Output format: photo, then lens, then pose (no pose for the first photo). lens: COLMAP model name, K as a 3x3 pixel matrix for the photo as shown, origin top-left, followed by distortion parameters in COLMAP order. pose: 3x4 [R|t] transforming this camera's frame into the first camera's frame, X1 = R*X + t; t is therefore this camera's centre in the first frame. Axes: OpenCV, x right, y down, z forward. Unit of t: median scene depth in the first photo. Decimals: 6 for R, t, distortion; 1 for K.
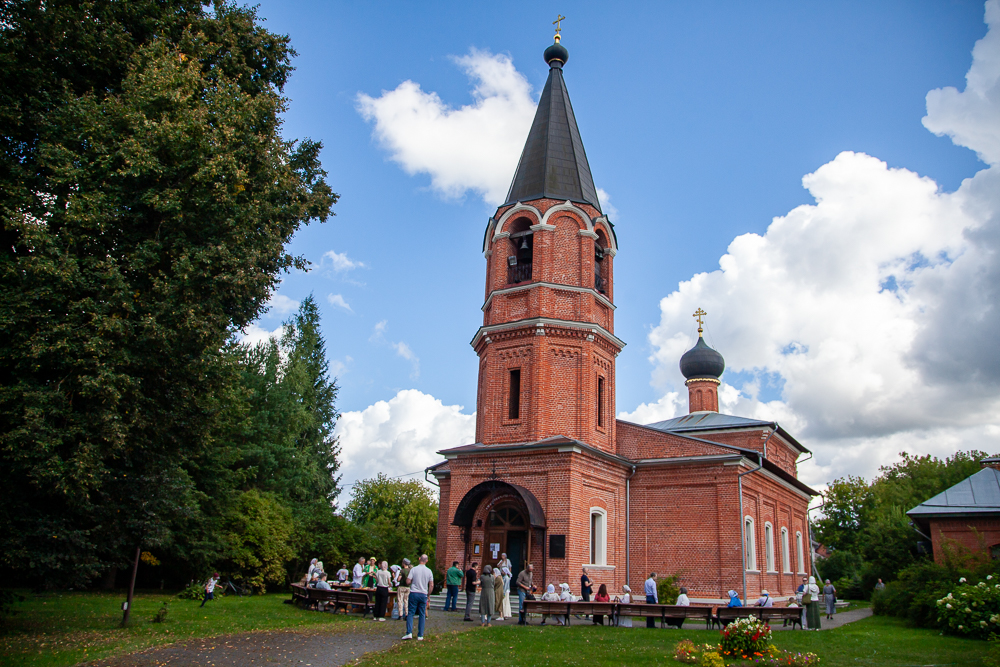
lens RADIAL K [[722.4, 0, 500.0], [0, 722.4, 333.5], [0, 0, 1]] dist [-0.001341, -0.000167]
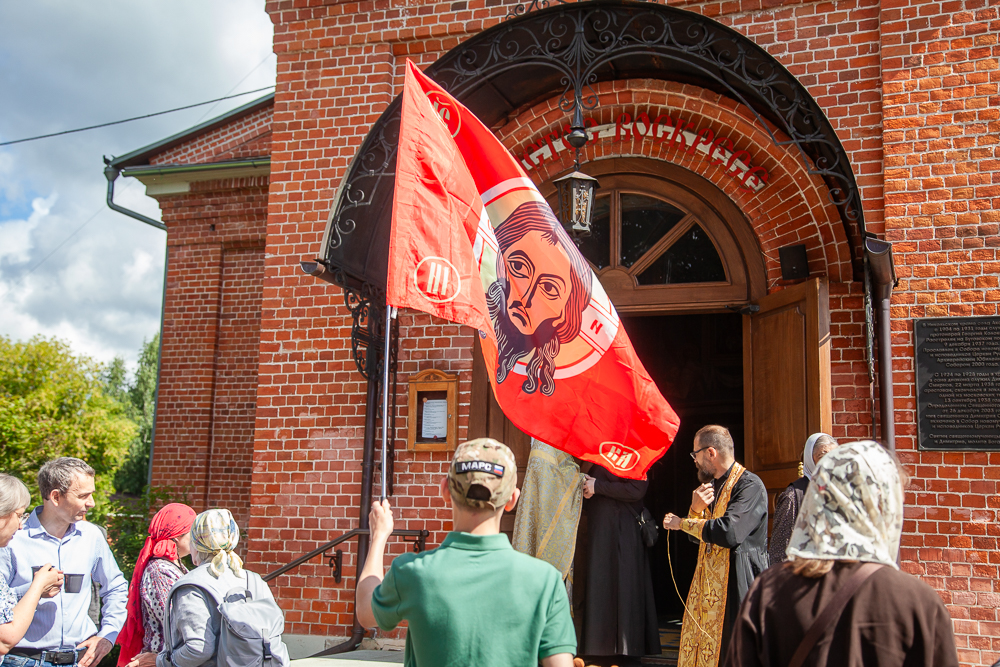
lens RADIAL K [[1312.0, 0, 500.0], [0, 1312.0, 333.5], [0, 0, 1]] dist [-0.005111, -0.004763]
pose [[0.976201, 0.023942, 0.215540, -0.066777], [-0.056949, 0.987308, 0.148255, 0.172420], [-0.209255, -0.157001, 0.965175, 0.514554]]
